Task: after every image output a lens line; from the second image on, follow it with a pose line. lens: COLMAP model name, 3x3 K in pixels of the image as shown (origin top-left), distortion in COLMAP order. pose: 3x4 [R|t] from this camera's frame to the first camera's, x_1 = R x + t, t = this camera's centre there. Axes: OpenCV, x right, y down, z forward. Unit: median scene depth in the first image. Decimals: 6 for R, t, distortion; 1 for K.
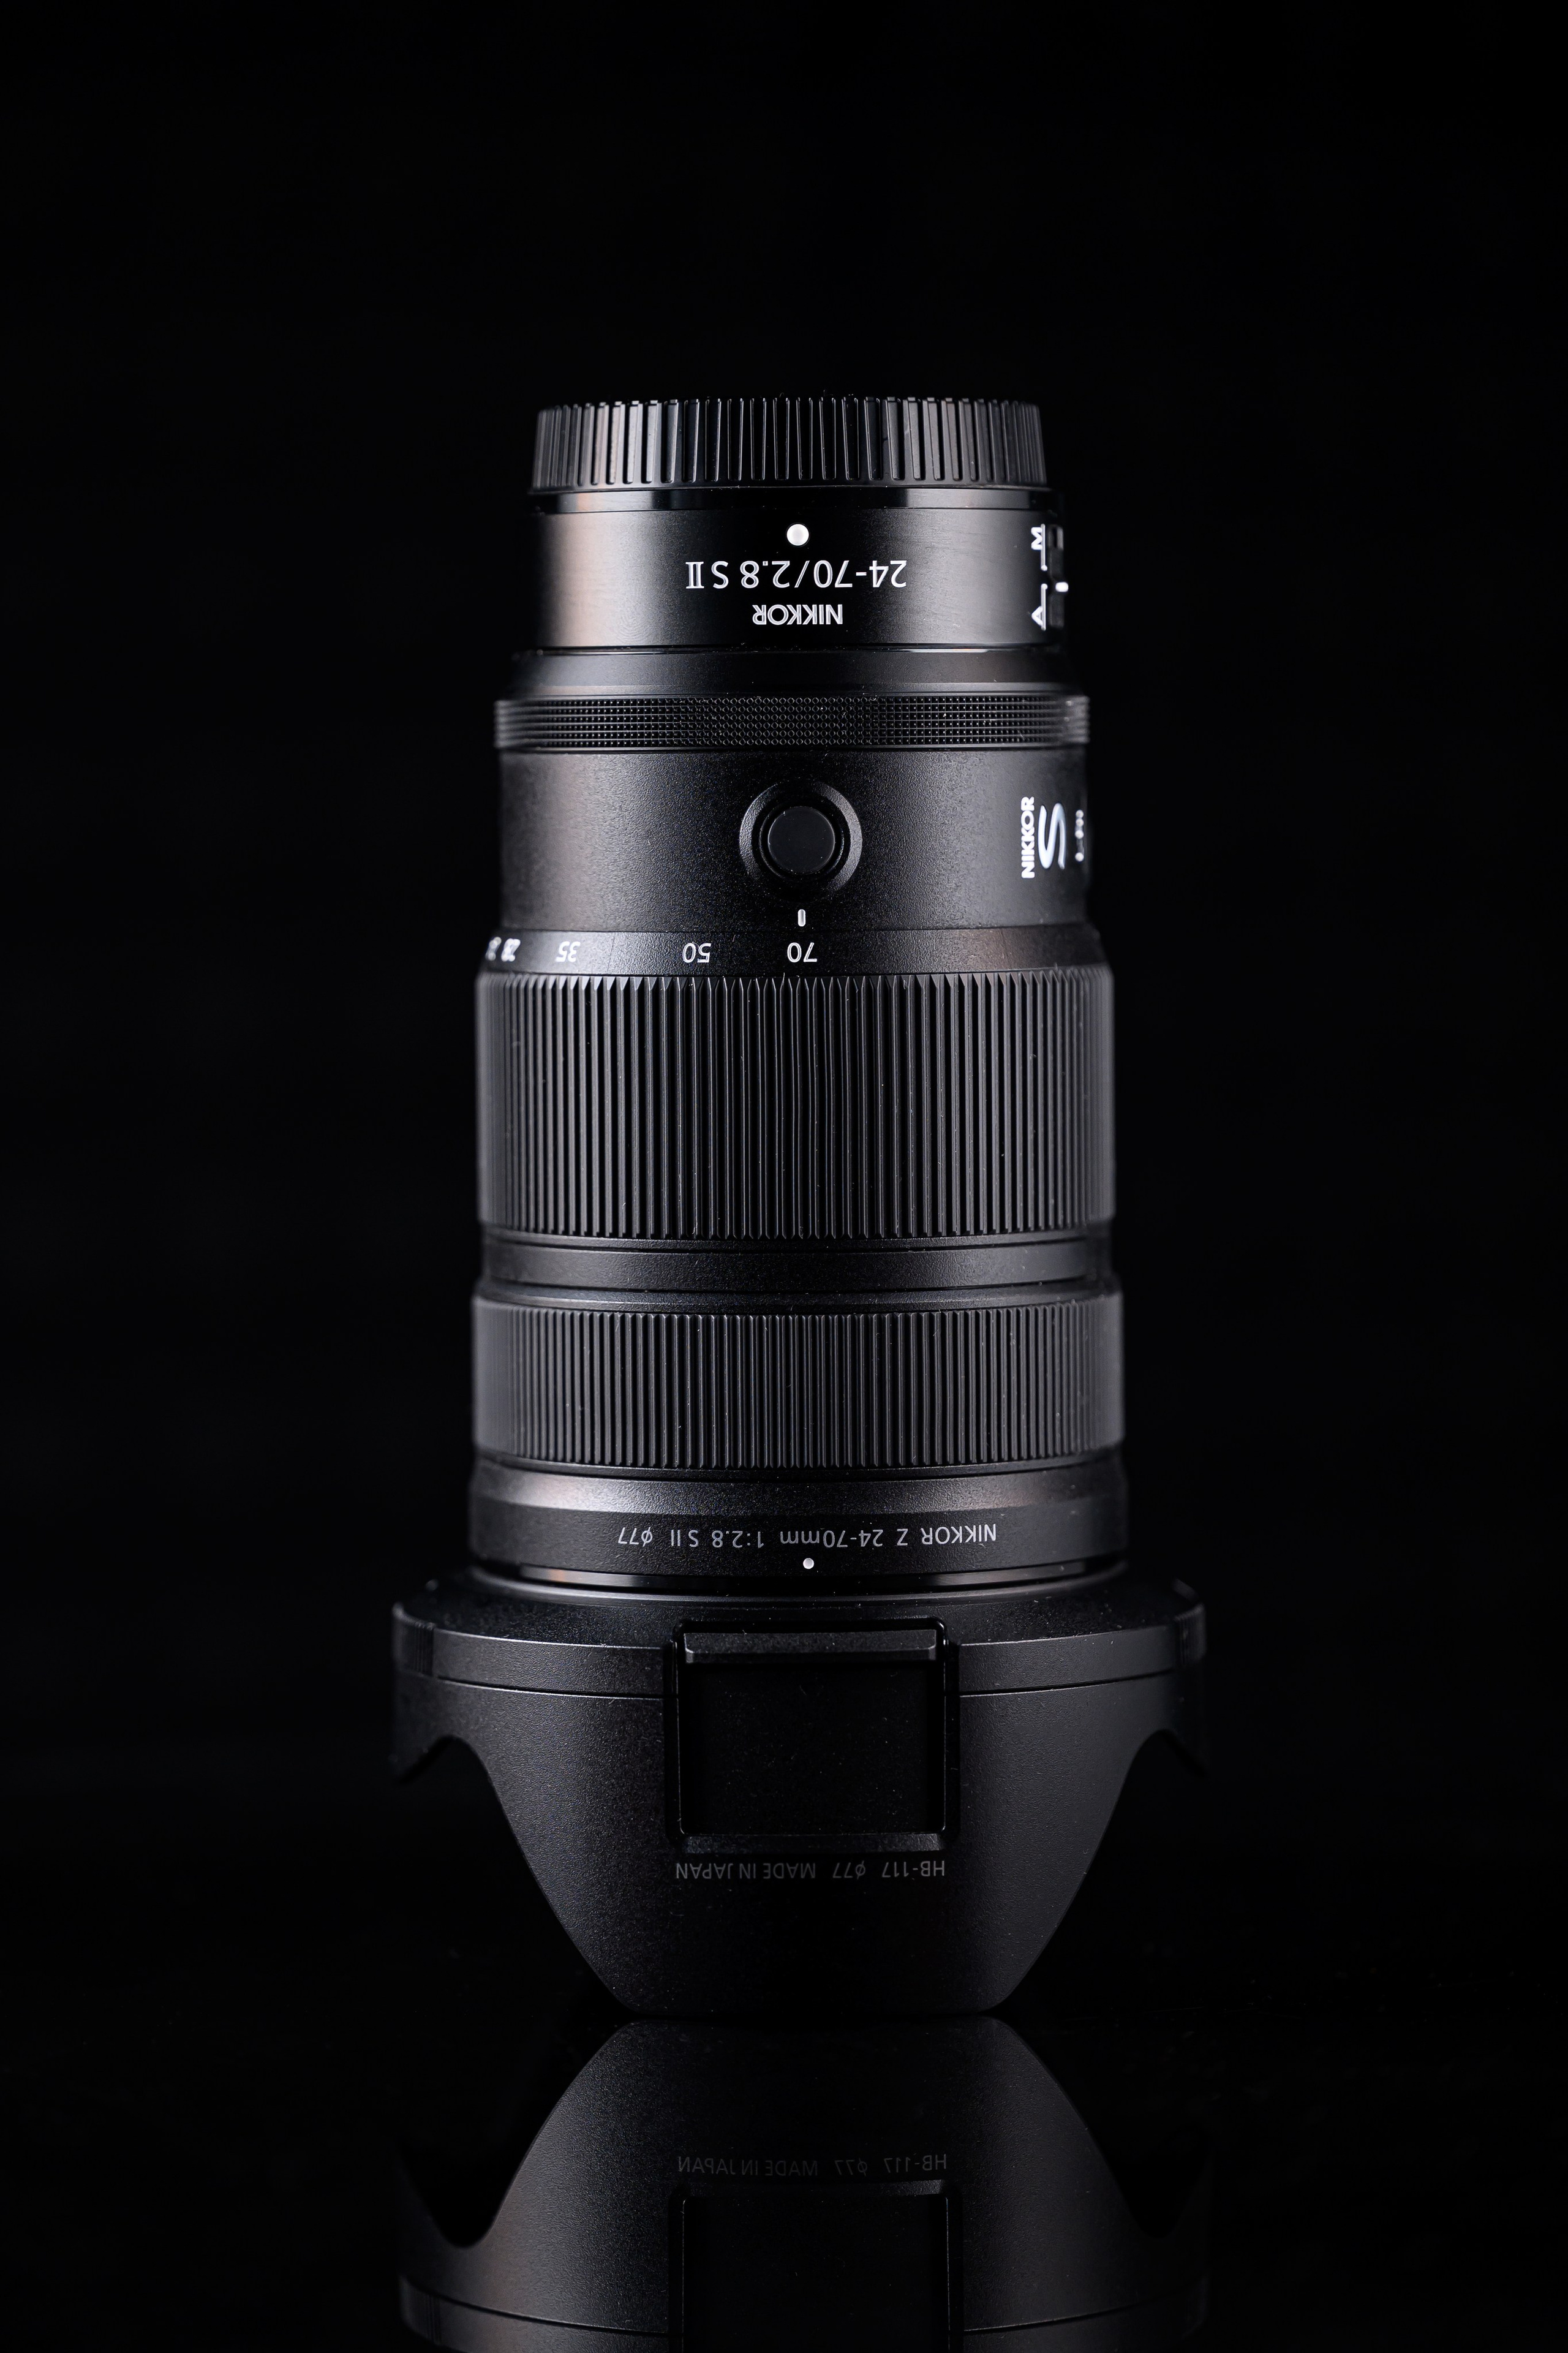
lens RADIAL K [[8677.5, 0, 784.0], [0, 8677.5, 1176.5], [0, 0, 1]] dist [0.000260, -1.818856]
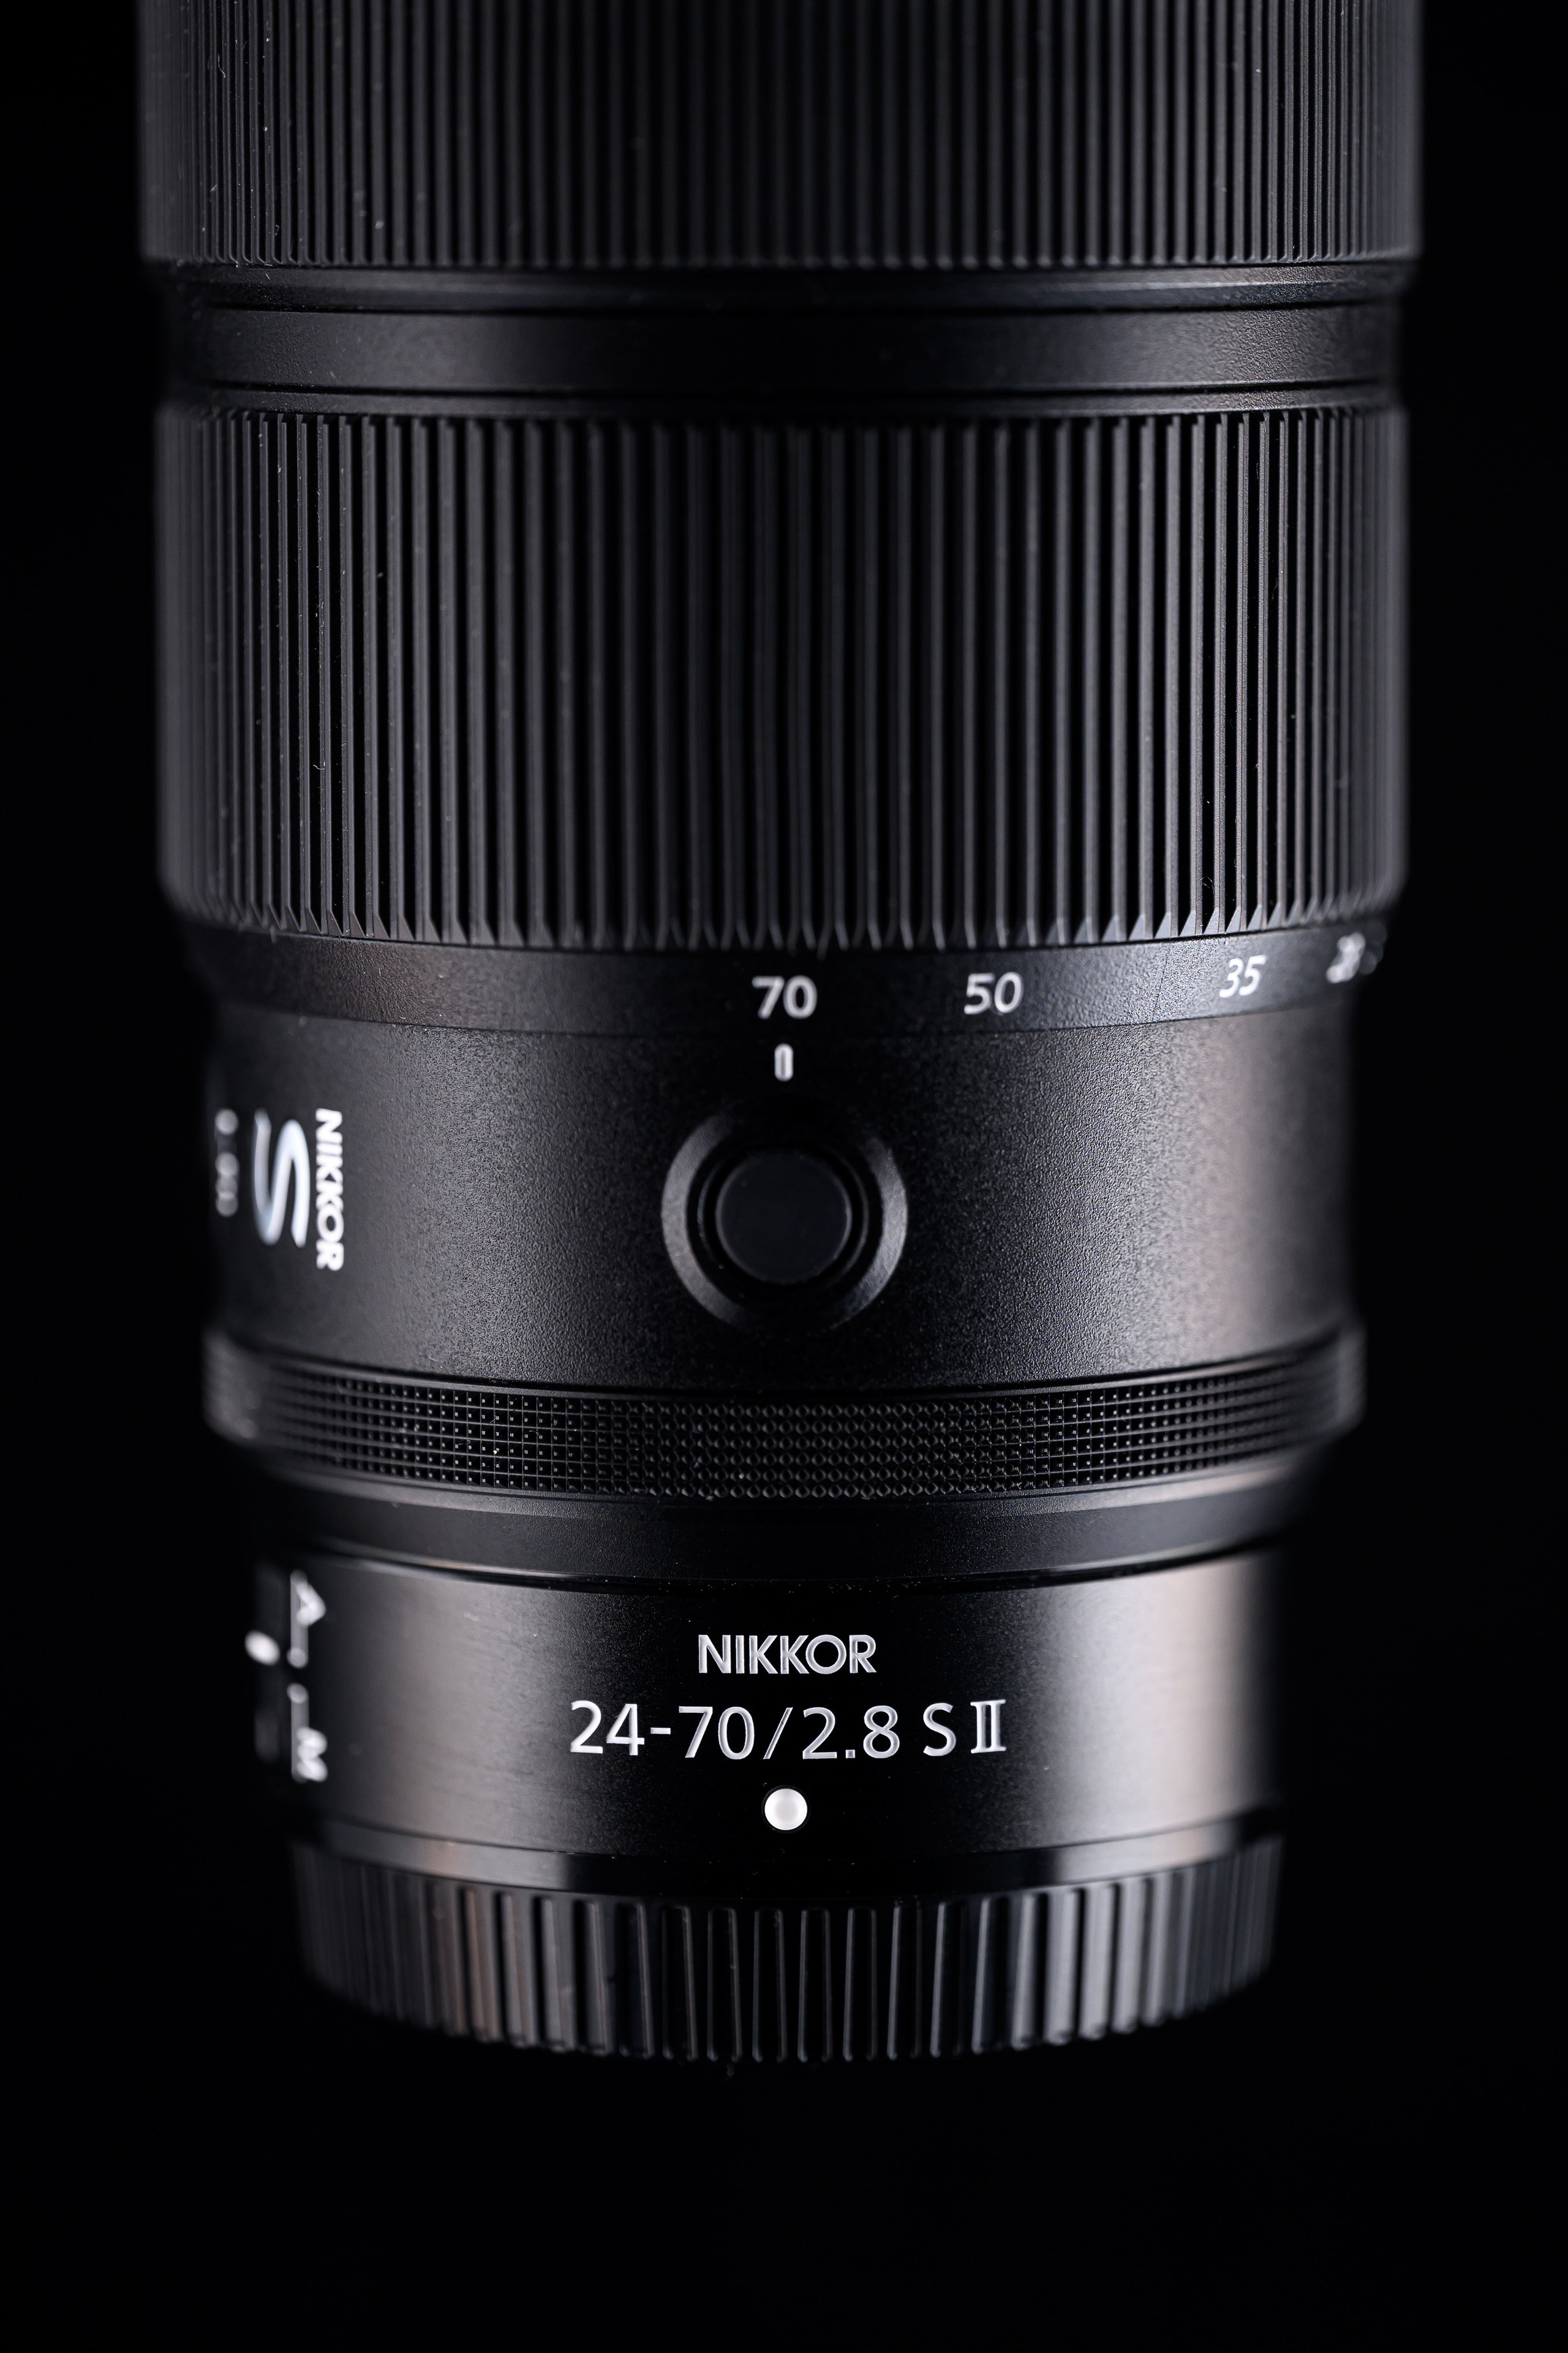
lens RADIAL K [[8677.5, 0, 784.0], [0, 8677.5, 1176.5], [0, 0, 1]] dist [0.000260, -1.818856]
pose [[-0.999517, -0.002640, -0.030969, 0.017431], [0.008168, -0.983677, -0.179756, 0.053363], [-0.029989, -0.179922, 0.983224, 0.505692]]
